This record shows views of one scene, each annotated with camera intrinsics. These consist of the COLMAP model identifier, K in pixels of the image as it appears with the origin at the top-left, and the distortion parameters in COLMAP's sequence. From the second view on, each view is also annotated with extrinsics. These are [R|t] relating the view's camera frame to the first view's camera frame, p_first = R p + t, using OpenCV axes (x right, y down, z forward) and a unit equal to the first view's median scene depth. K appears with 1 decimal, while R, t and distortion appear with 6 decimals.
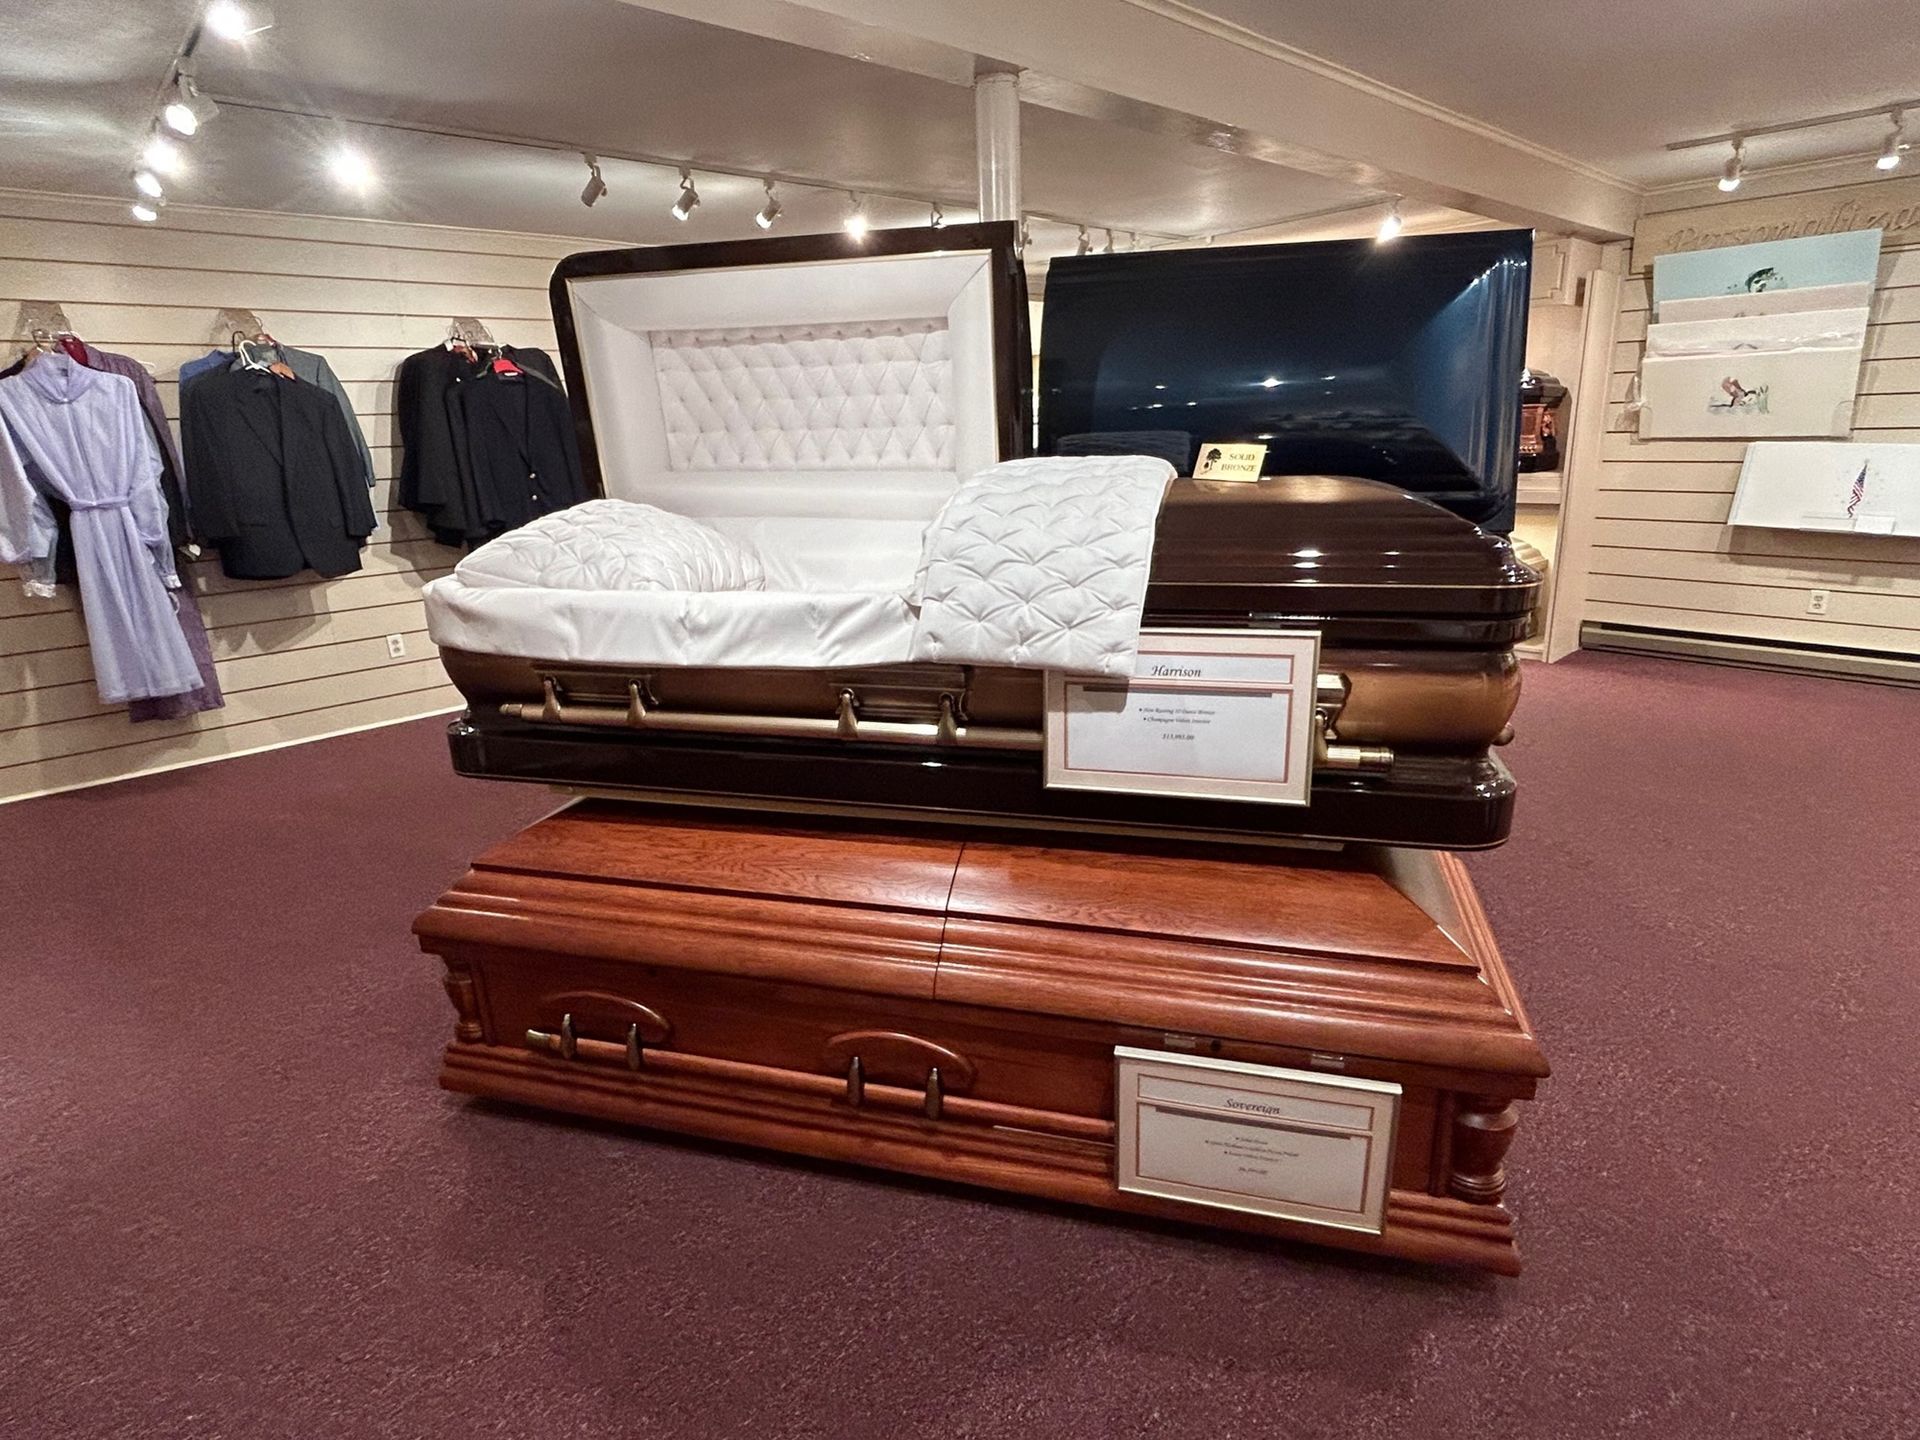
lens RADIAL K [[1015.7, 0, 960.0], [0, 1015.7, 720.0], [0, 0, 1]] dist [0.015170, -0.000705]
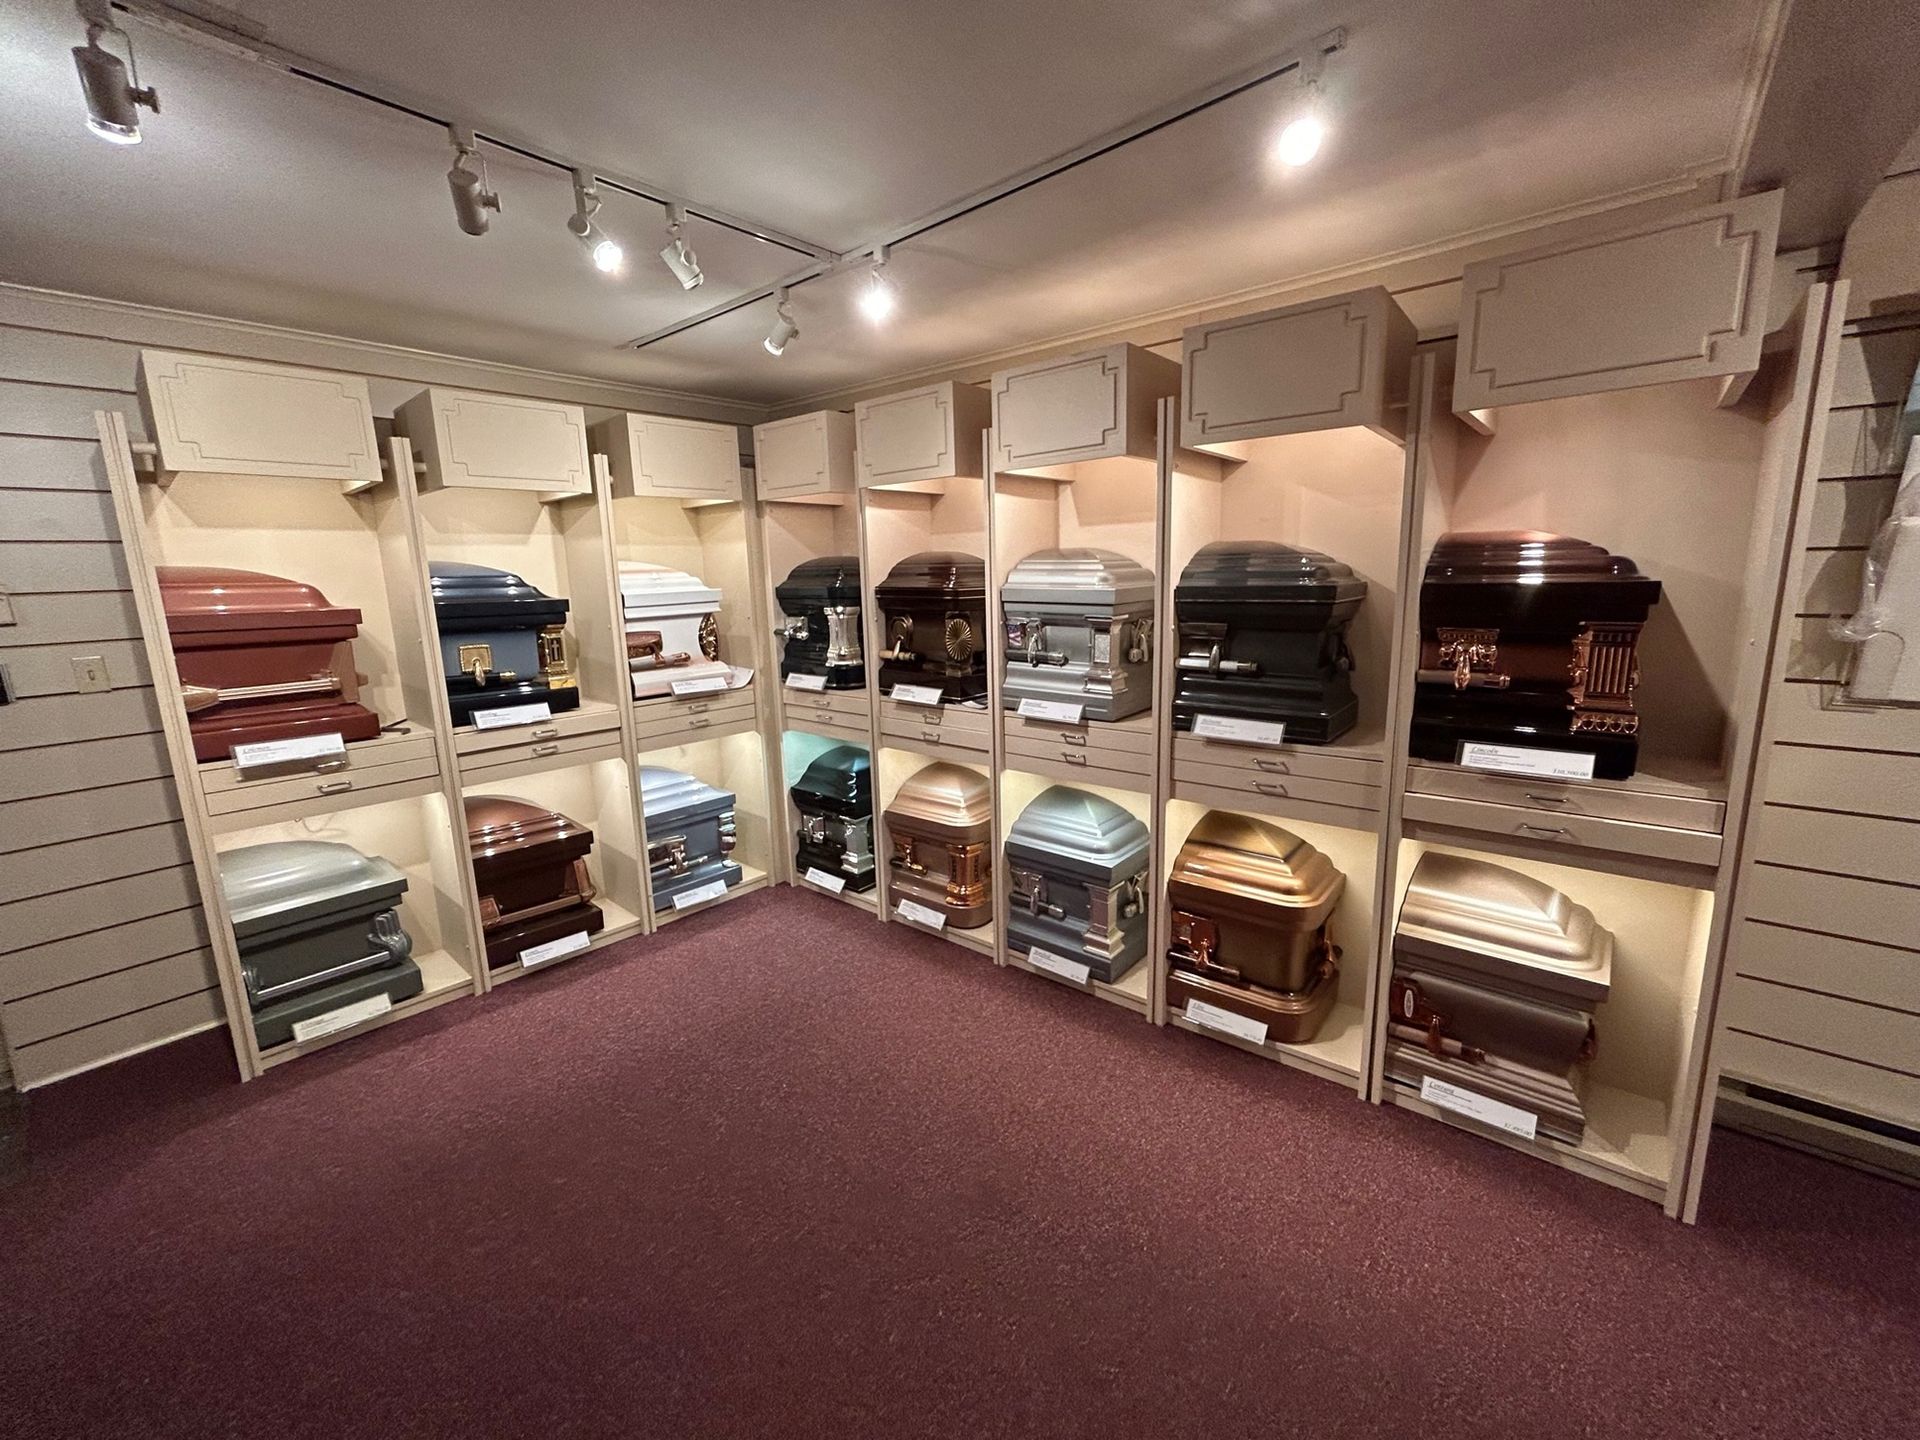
lens RADIAL K [[775.5, 0, 960.0], [0, 775.5, 720.0], [0, 0, 1]] dist [-0.002523, -0.000481]
pose [[0.992278, -0.013237, 0.123325, 0.740237], [0.024914, 0.995295, -0.093632, -0.729305], [-0.121505, 0.095982, 0.987939, 2.148971]]
